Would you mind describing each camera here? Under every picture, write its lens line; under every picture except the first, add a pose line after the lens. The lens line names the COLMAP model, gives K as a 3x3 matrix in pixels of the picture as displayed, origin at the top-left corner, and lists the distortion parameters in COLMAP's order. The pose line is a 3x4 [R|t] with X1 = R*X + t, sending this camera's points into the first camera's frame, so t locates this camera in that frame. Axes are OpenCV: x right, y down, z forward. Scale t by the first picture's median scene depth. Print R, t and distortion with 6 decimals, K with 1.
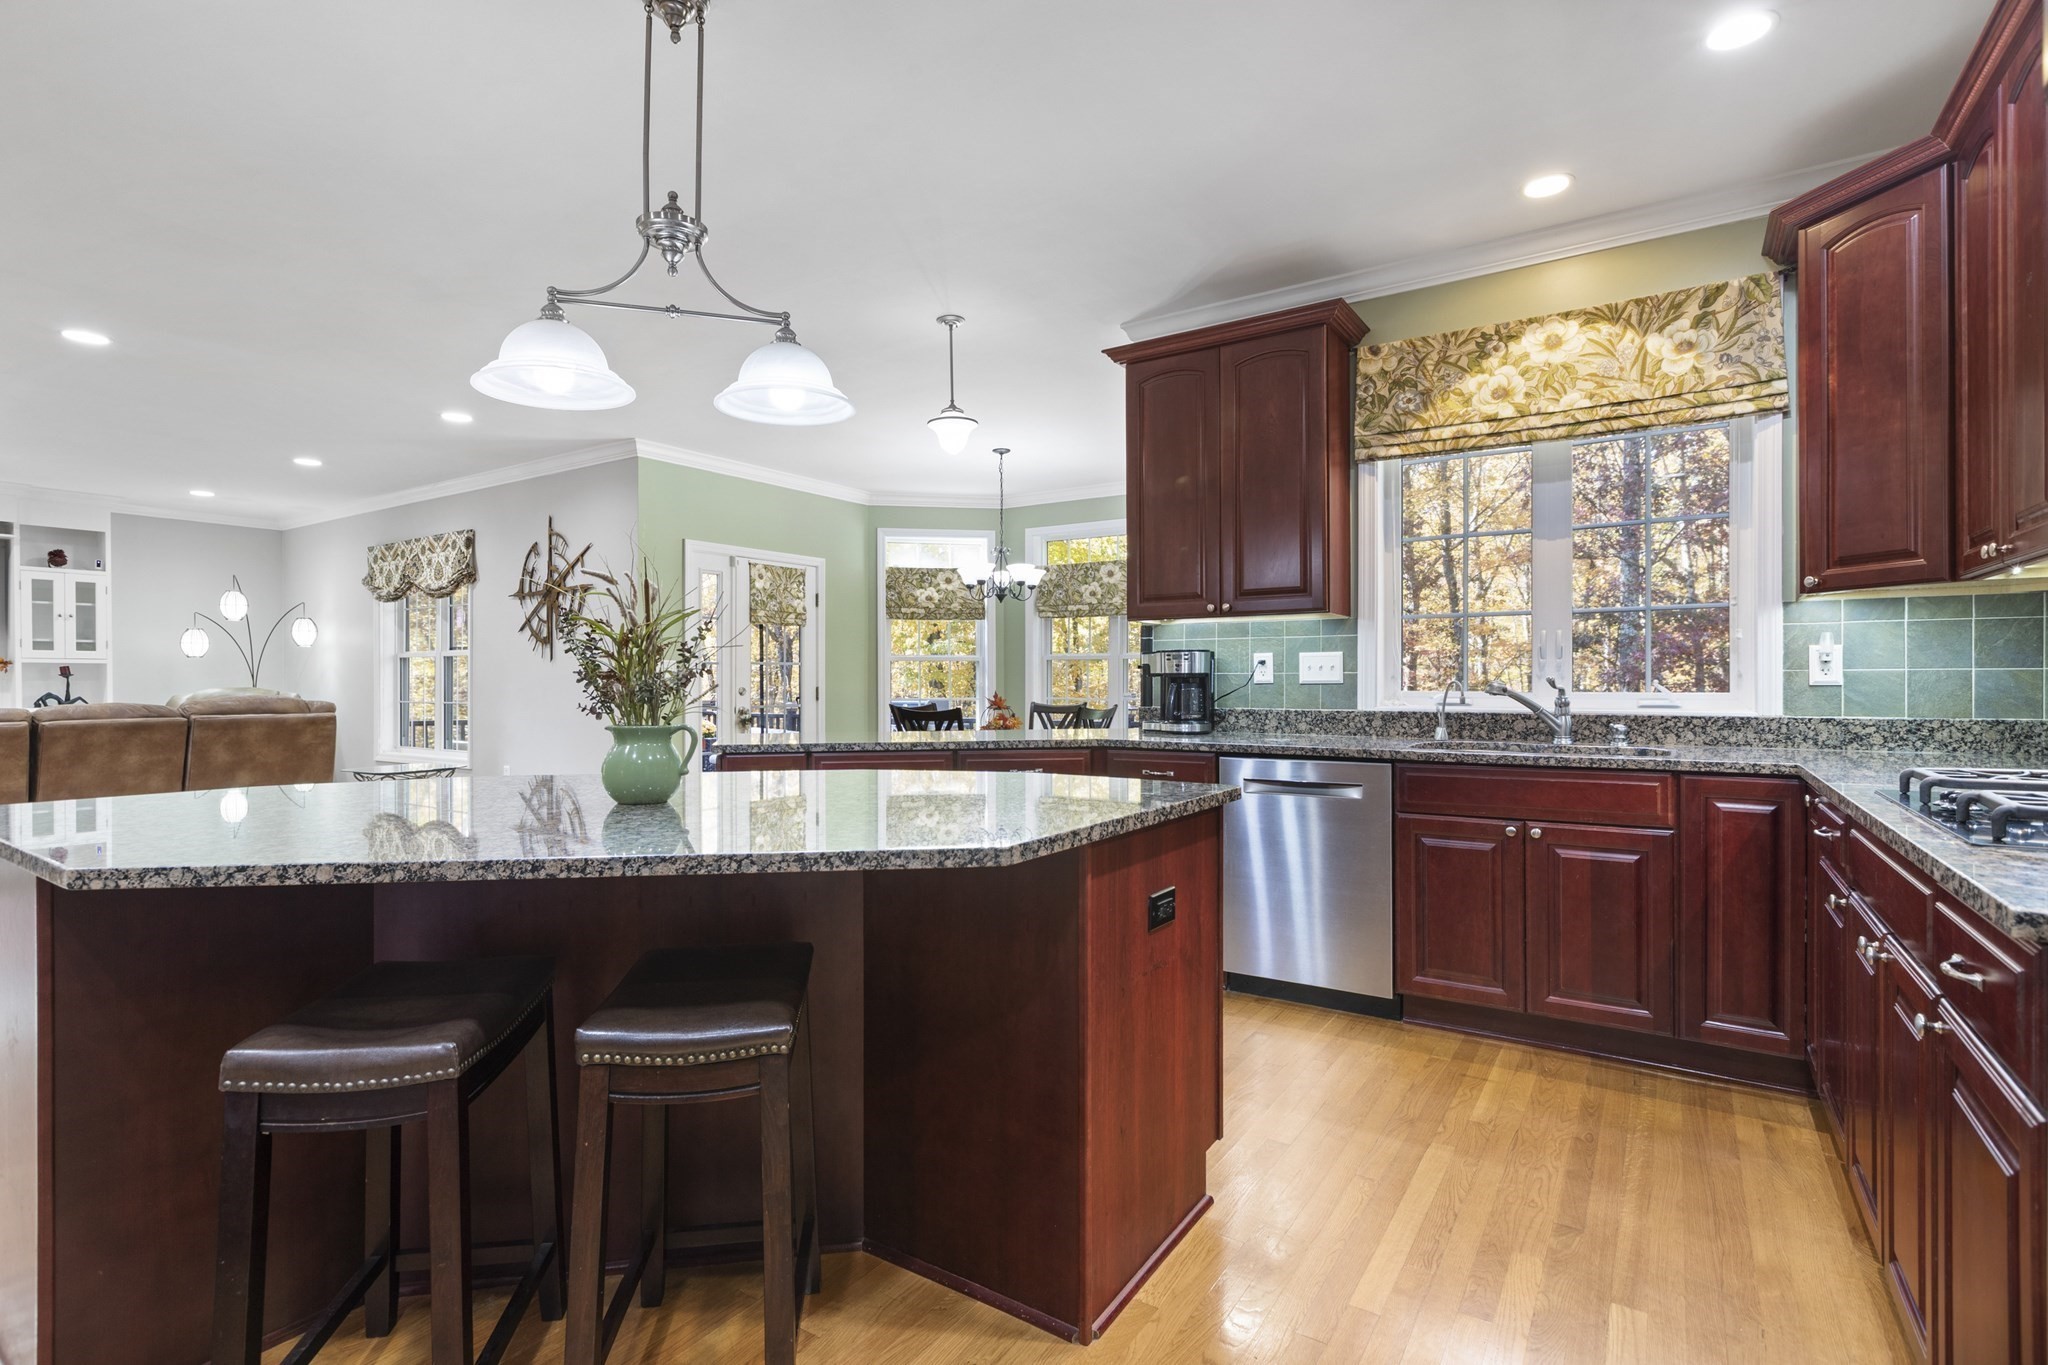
lens RADIAL K [[979.5, 0, 1022.9], [0, 979.5, 678.9], [0, 0, 1]] dist [0.001212, 0.000265]
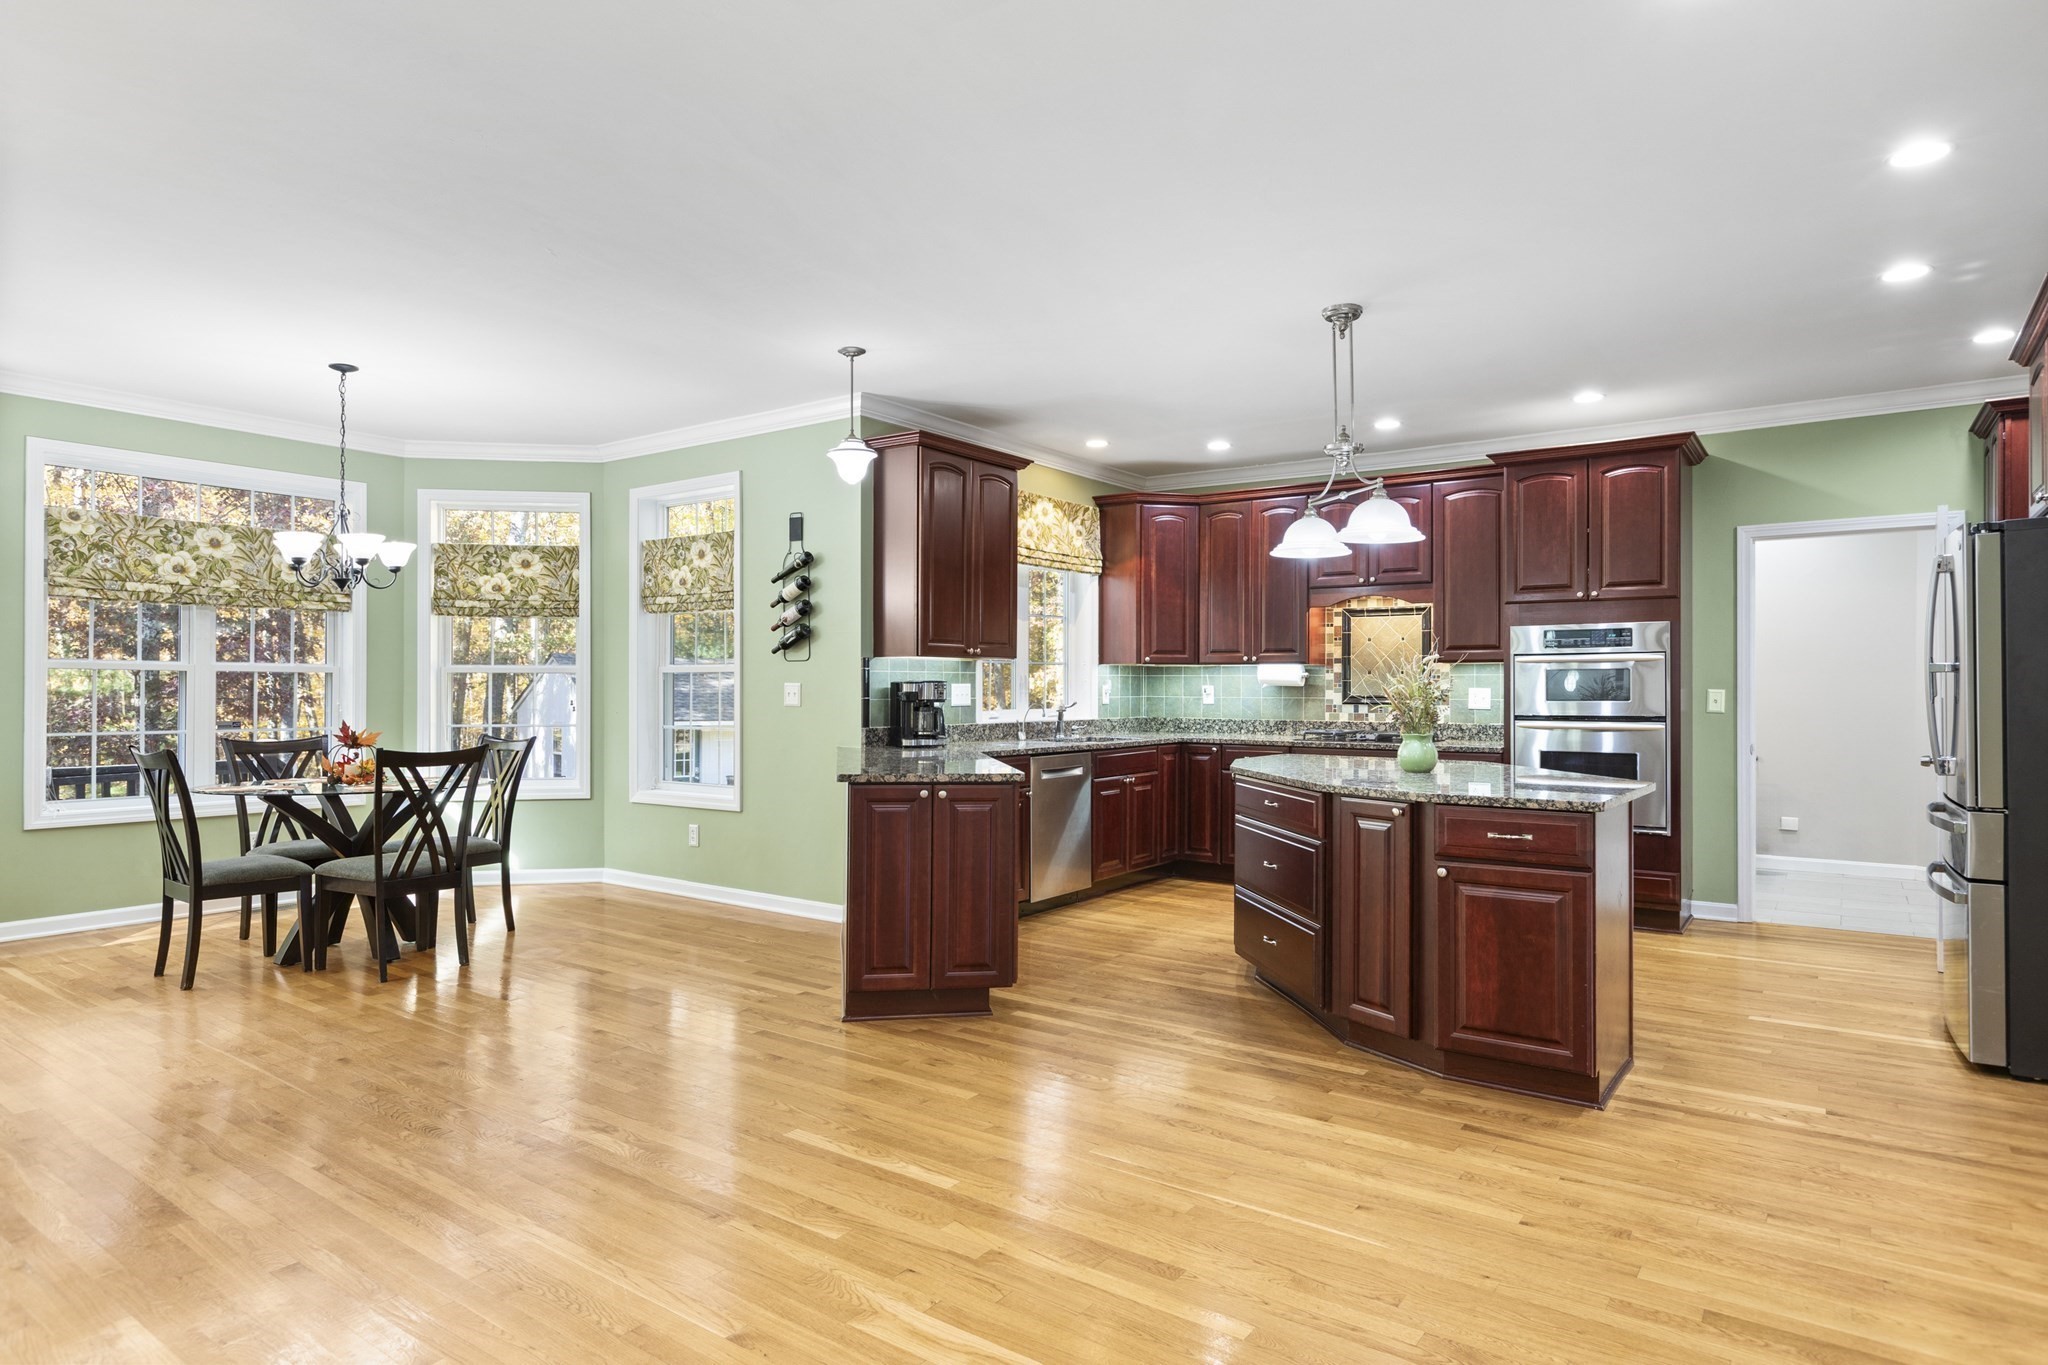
lens RADIAL K [[1187.3, 0, 1017.9], [0, 1187.3, 674.0], [0, 0, 1]] dist [0.001984, -0.003684]
pose [[0.039644, 0.014833, 0.999104, -0.816073], [-0.004026, 0.999884, -0.014684, -0.009514], [-0.999206, -0.003440, 0.039699, 0.488014]]
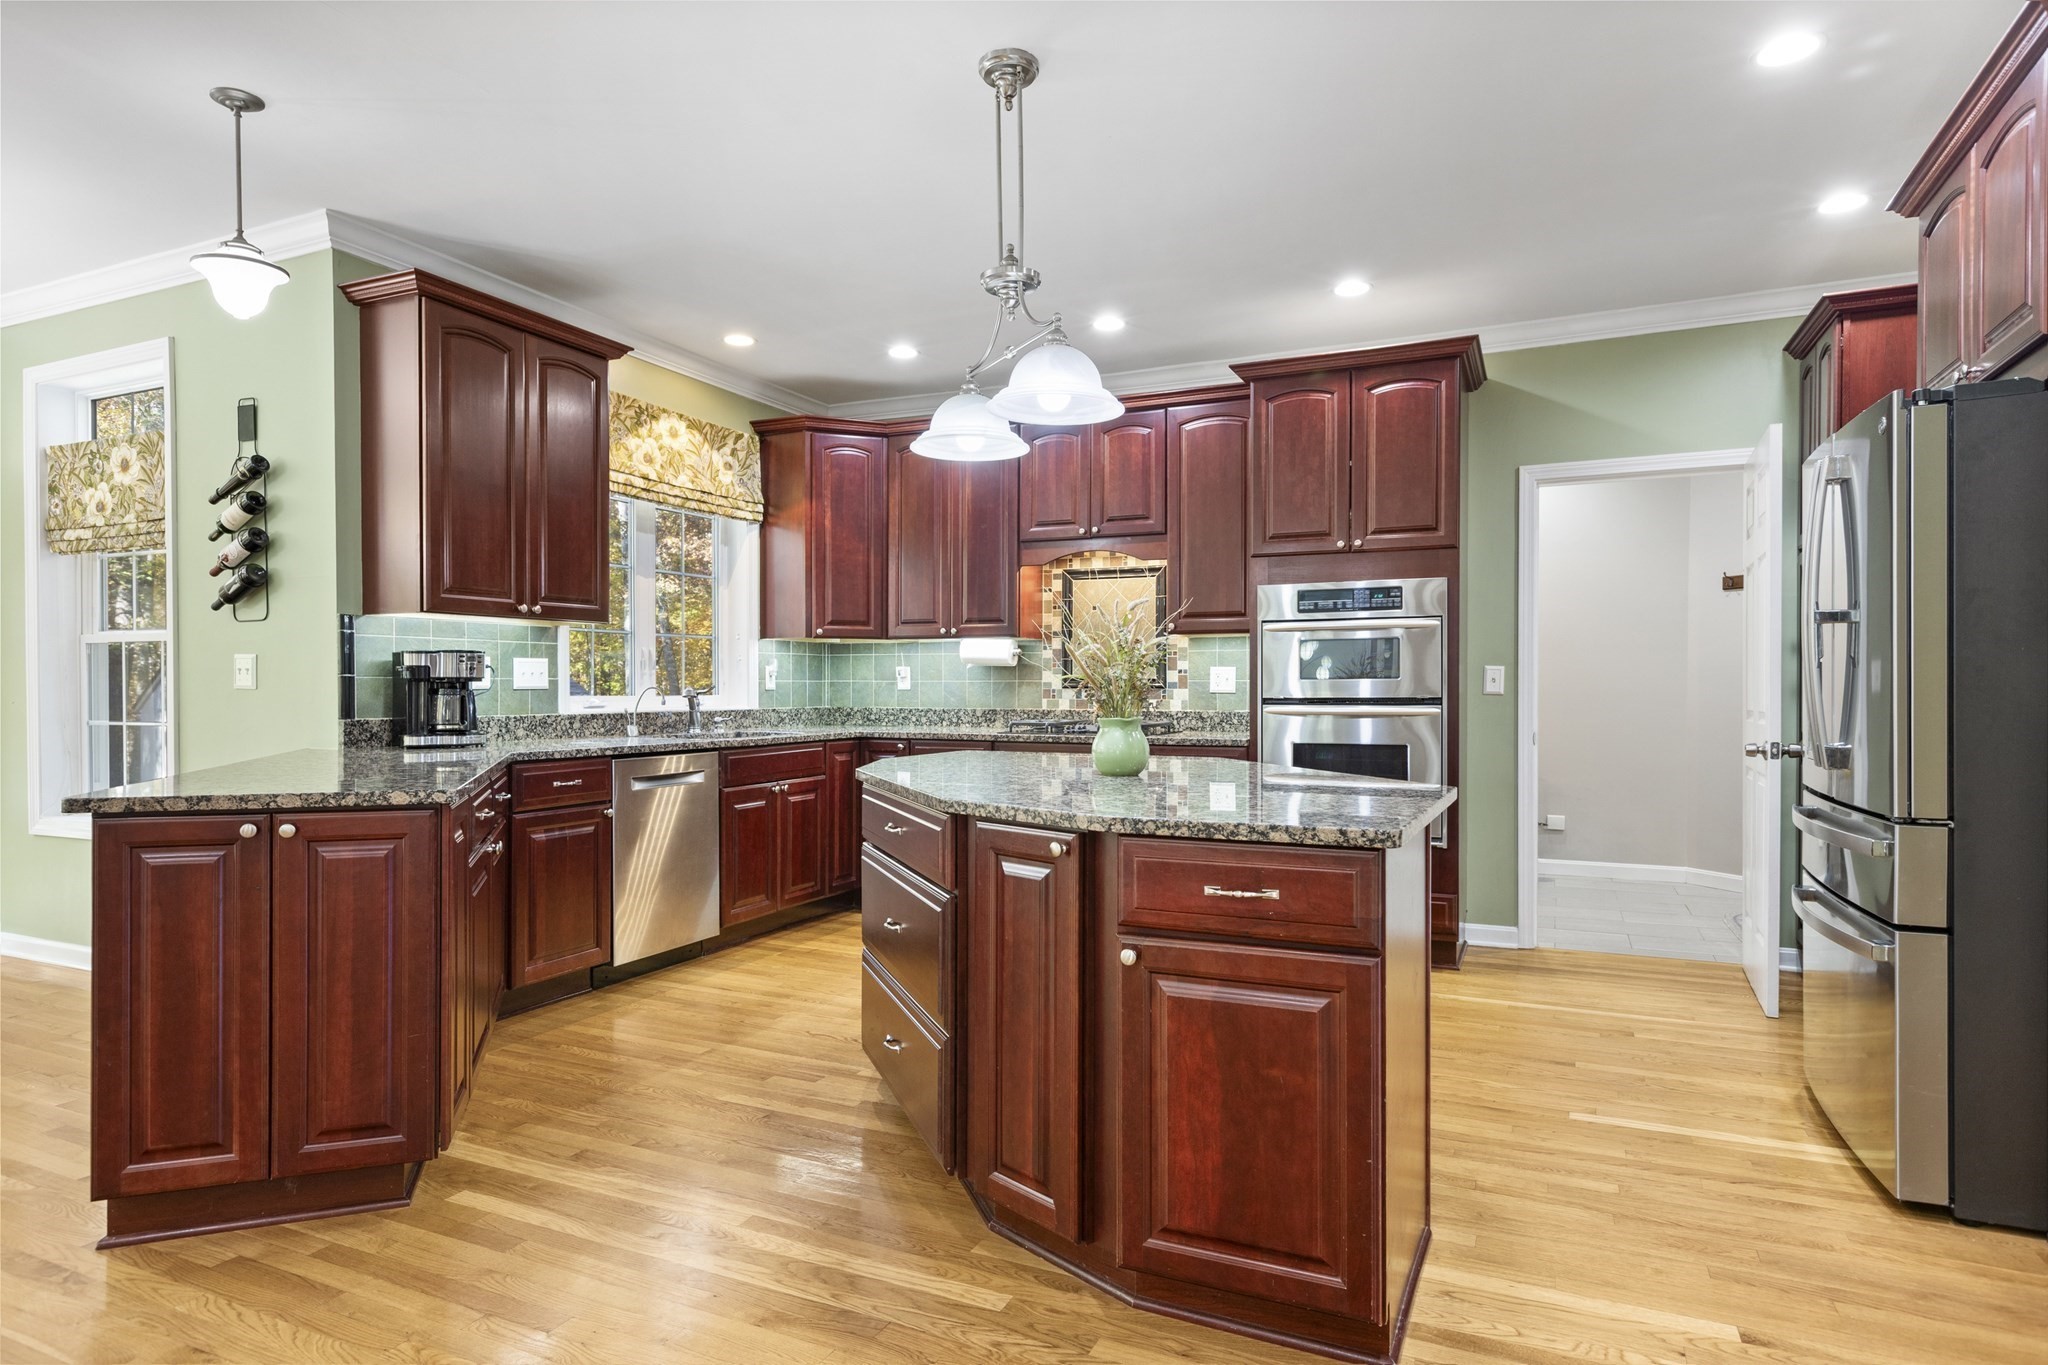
lens RADIAL K [[1145.4, 0, 1031.3], [0, 1145.4, 694.3], [0, 0, 1]] dist [-0.000046, 0.000888]
pose [[-0.152588, -0.002431, 0.988287, -0.543954], [-0.001421, 0.999996, 0.002240, 0.003960], [-0.988289, -0.001062, -0.152591, 0.383317]]
